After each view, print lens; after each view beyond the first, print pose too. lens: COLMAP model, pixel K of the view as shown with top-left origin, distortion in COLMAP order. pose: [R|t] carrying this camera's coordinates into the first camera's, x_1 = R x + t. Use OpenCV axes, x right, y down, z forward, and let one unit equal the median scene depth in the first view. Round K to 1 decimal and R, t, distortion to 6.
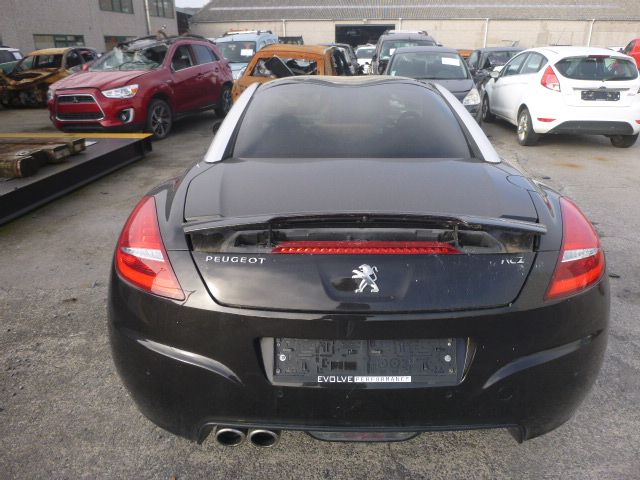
lens RADIAL K [[471.1, 0, 320.0], [0, 471.1, 240.0], [0, 0, 1]] dist [-0.042279, -0.001336]
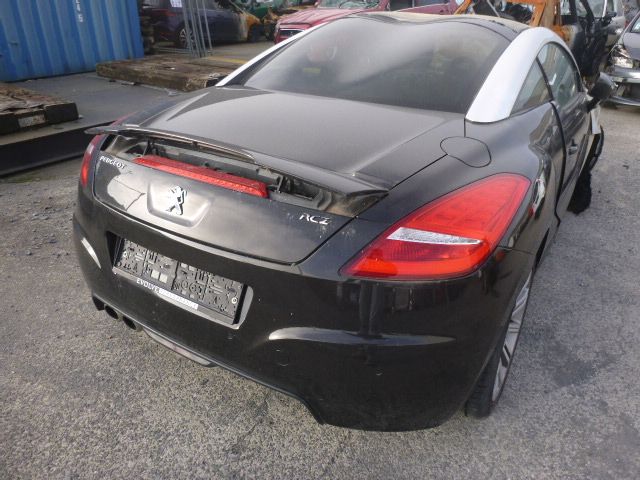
lens RADIAL K [[471.1, 0, 320.0], [0, 471.1, 240.0], [0, 0, 1]] dist [-0.042279, -0.001336]
pose [[0.850100, 0.246218, -0.465517, 0.662461], [-0.197193, 0.968487, 0.152143, -0.042226], [0.488308, -0.037540, 0.871864, 0.184650]]
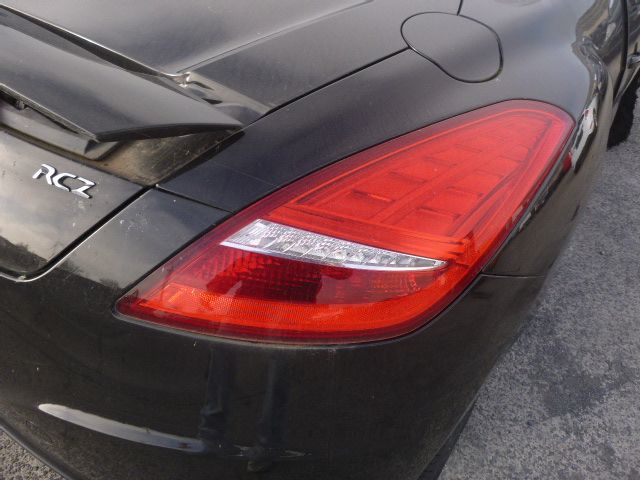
lens RADIAL K [[471.1, 0, 320.0], [0, 471.1, 240.0], [0, 0, 1]] dist [-0.042279, -0.001336]
pose [[0.823085, 0.410598, -0.392352, 0.588974], [-0.272065, 0.891504, 0.362218, -0.082944], [0.498509, -0.191391, 0.845493, 0.612874]]
